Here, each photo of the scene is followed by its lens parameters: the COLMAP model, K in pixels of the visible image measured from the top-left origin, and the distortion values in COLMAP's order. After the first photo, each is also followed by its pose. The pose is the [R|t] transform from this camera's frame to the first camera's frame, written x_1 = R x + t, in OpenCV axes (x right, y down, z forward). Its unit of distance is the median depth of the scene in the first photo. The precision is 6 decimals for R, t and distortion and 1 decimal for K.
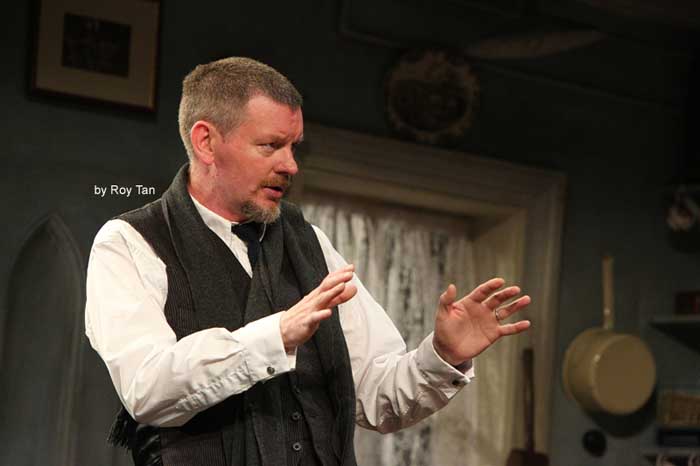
lens RADIAL K [[3941.9, 0, 349.9], [0, 3941.9, 231.5], [0, 0, 1]] dist [2.736327, 0.000000]
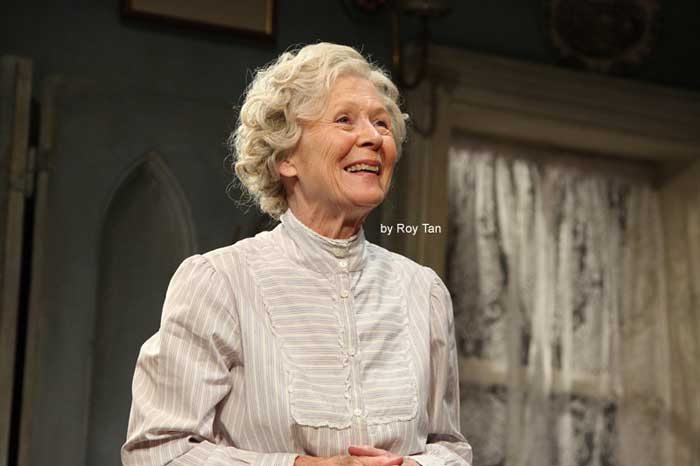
lens RADIAL K [[3317.7, 0, 349.7], [0, 3317.7, 234.0], [0, 0, 1]] dist [0.726235, 0.000000]
pose [[0.996902, -0.037883, -0.068927, 0.014102], [0.035414, 0.998699, -0.036693, 0.036647], [0.070227, 0.034138, 0.996947, 0.277212]]
